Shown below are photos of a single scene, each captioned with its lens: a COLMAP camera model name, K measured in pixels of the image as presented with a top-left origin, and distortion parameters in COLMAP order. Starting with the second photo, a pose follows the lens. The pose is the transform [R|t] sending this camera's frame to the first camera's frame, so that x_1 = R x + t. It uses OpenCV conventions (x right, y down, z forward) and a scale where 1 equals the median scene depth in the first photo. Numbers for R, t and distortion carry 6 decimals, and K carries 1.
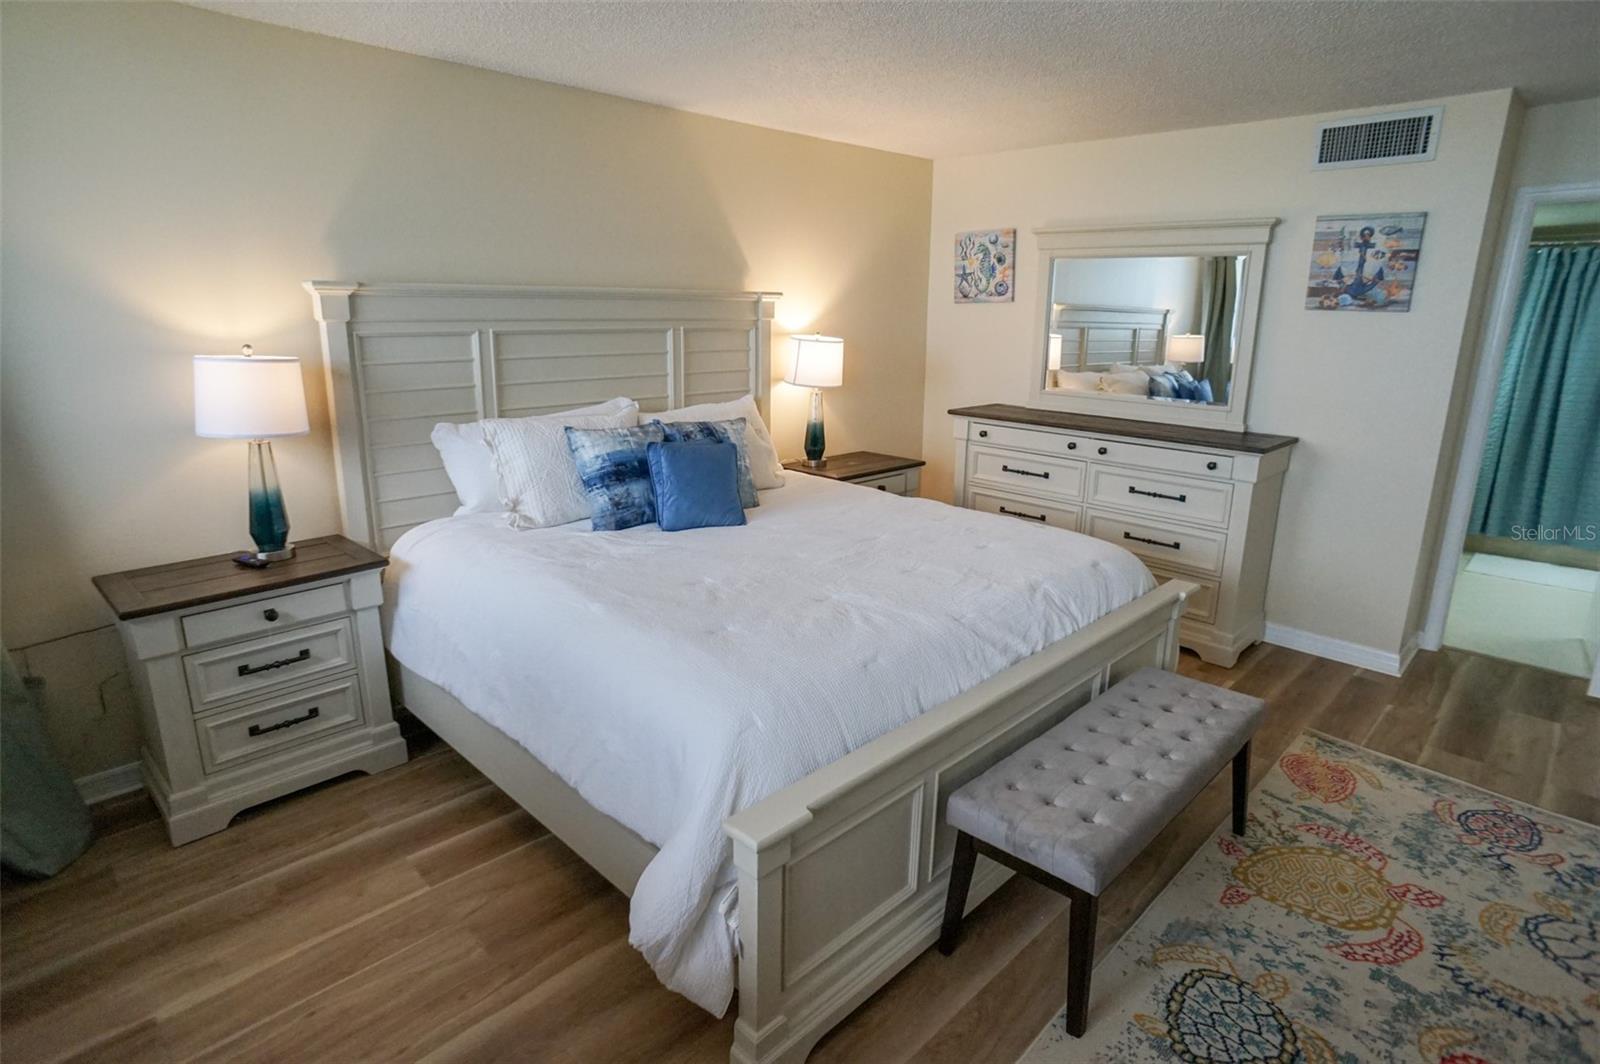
lens RADIAL K [[850.8, 0, 810.5], [0, 850.8, 520.0], [0, 0, 1]] dist [-0.075854, 0.050248]
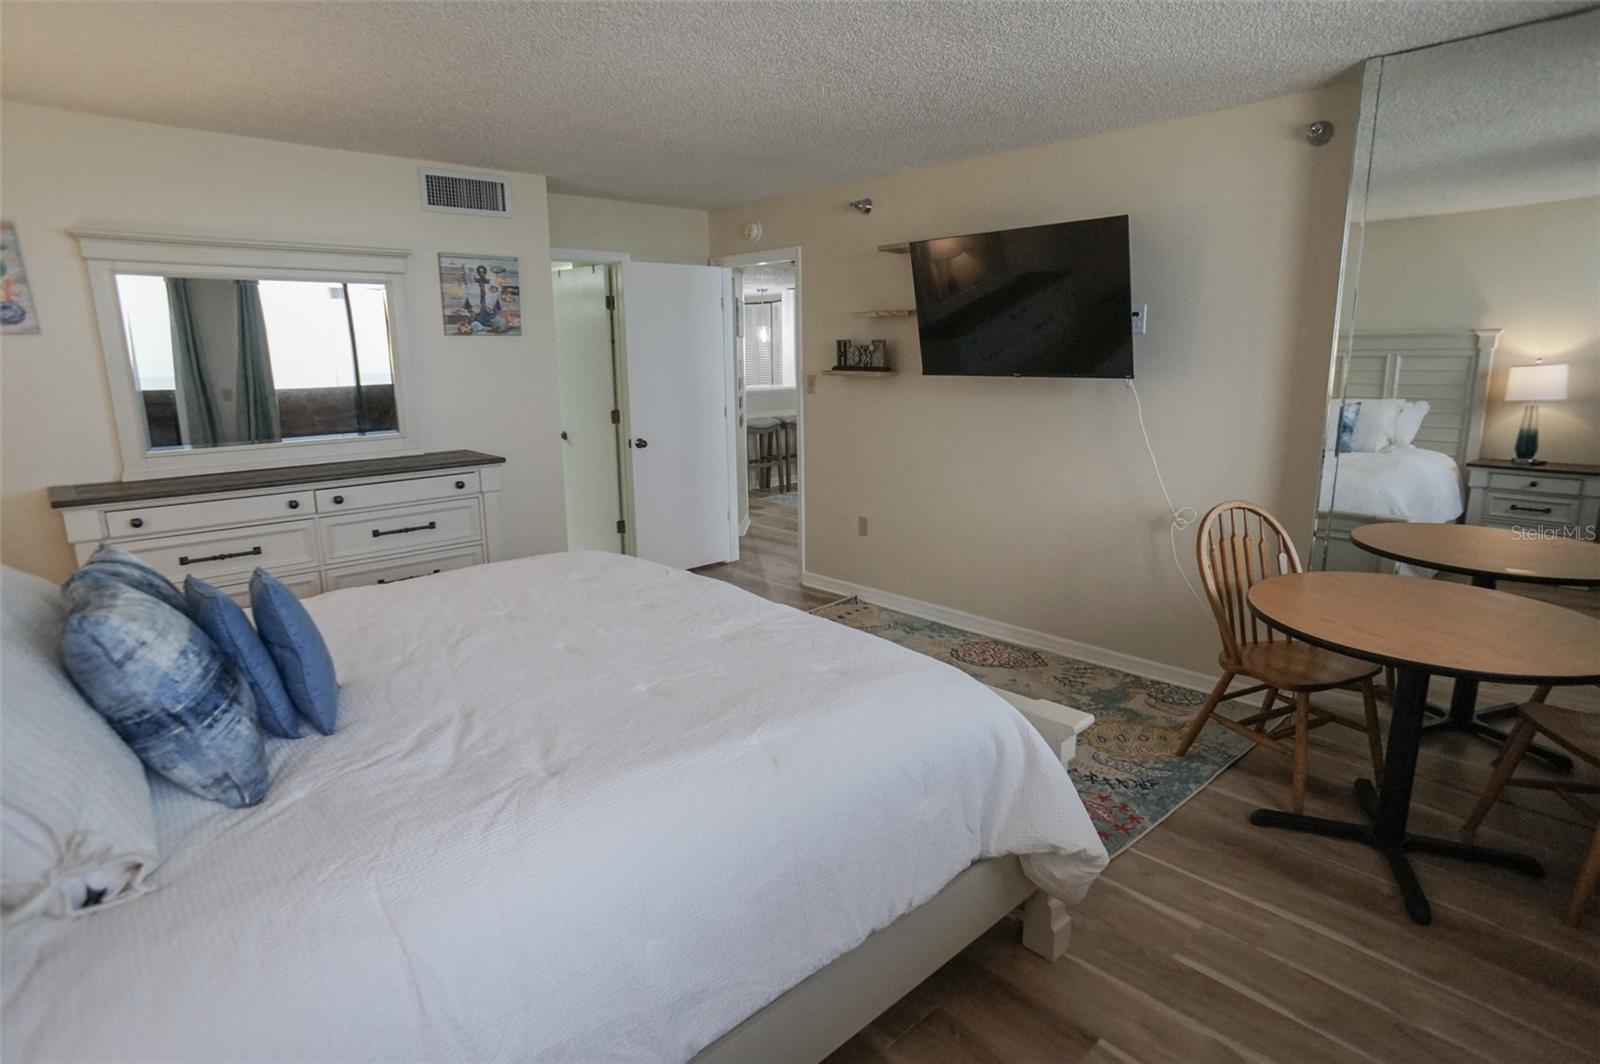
lens RADIAL K [[850.8, 0, 810.5], [0, 850.8, 520.0], [0, 0, 1]] dist [-0.075854, 0.050248]
pose [[0.036339, -0.210611, 0.976894, -0.574656], [0.257295, 0.946557, 0.194500, -0.123909], [-0.965649, 0.244282, 0.088586, 0.540898]]
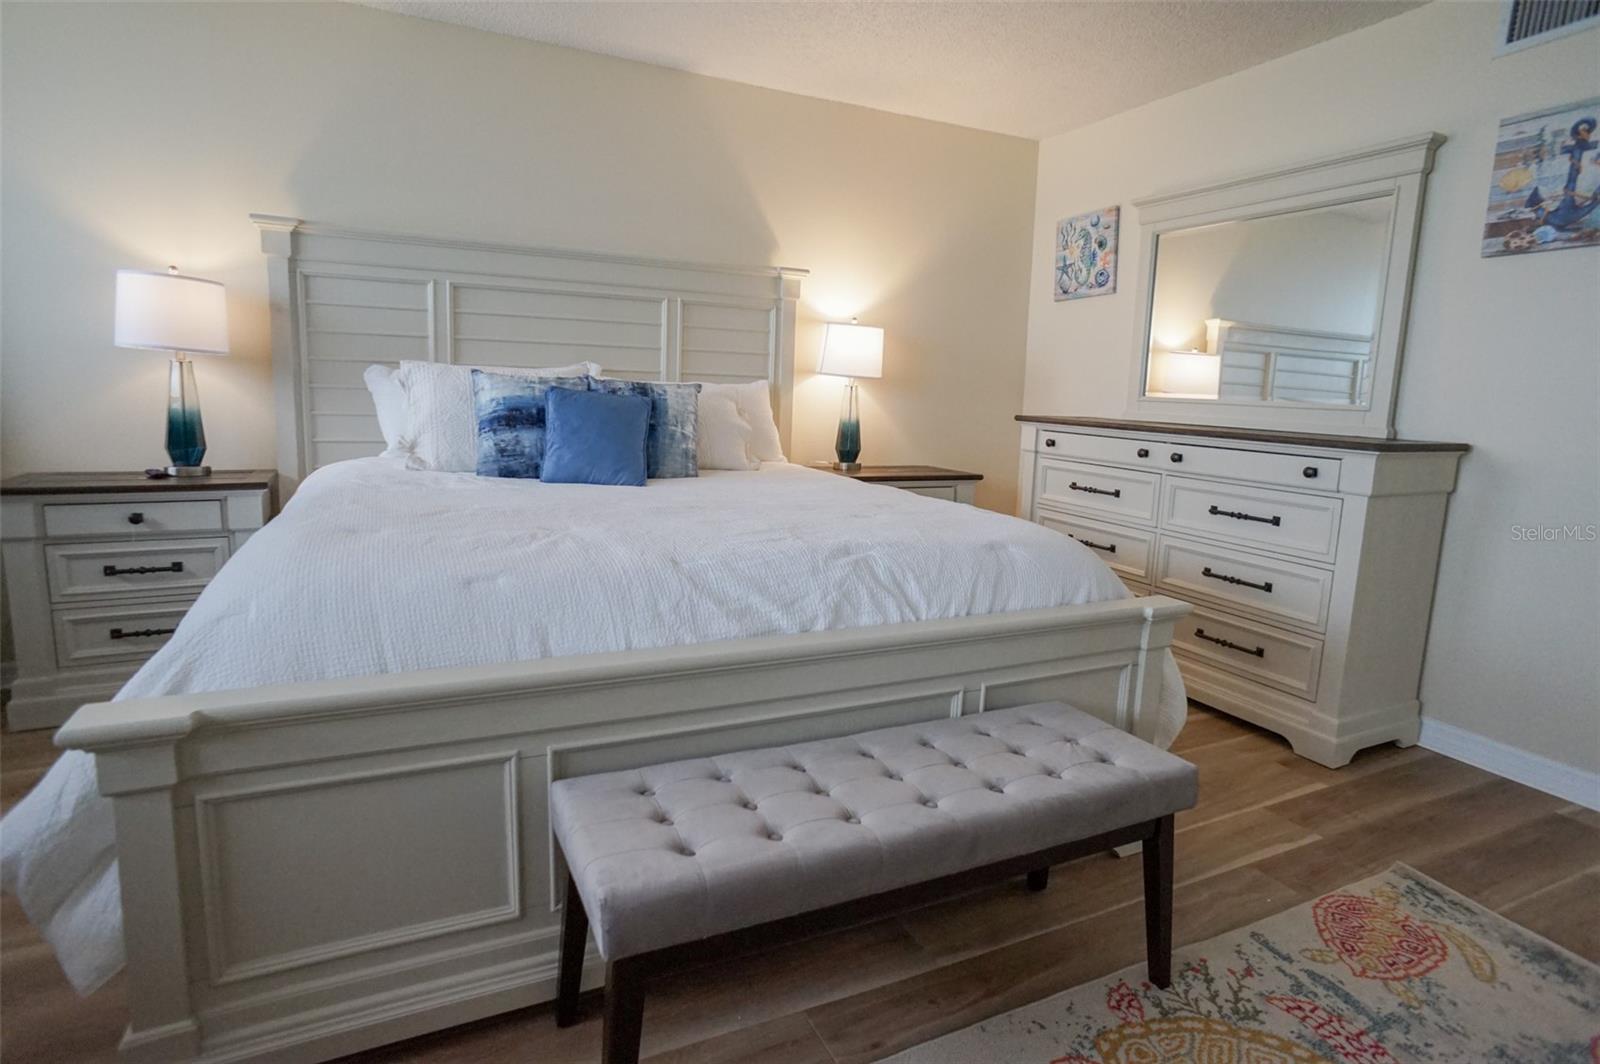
lens RADIAL K [[850.8, 0, 810.5], [0, 850.8, 520.0], [0, 0, 1]] dist [-0.075854, 0.050248]
pose [[0.943862, 0.070620, -0.322703, 0.335341], [-0.103342, 0.990973, -0.085395, 0.086019], [0.313759, 0.113950, 0.942640, 0.223088]]
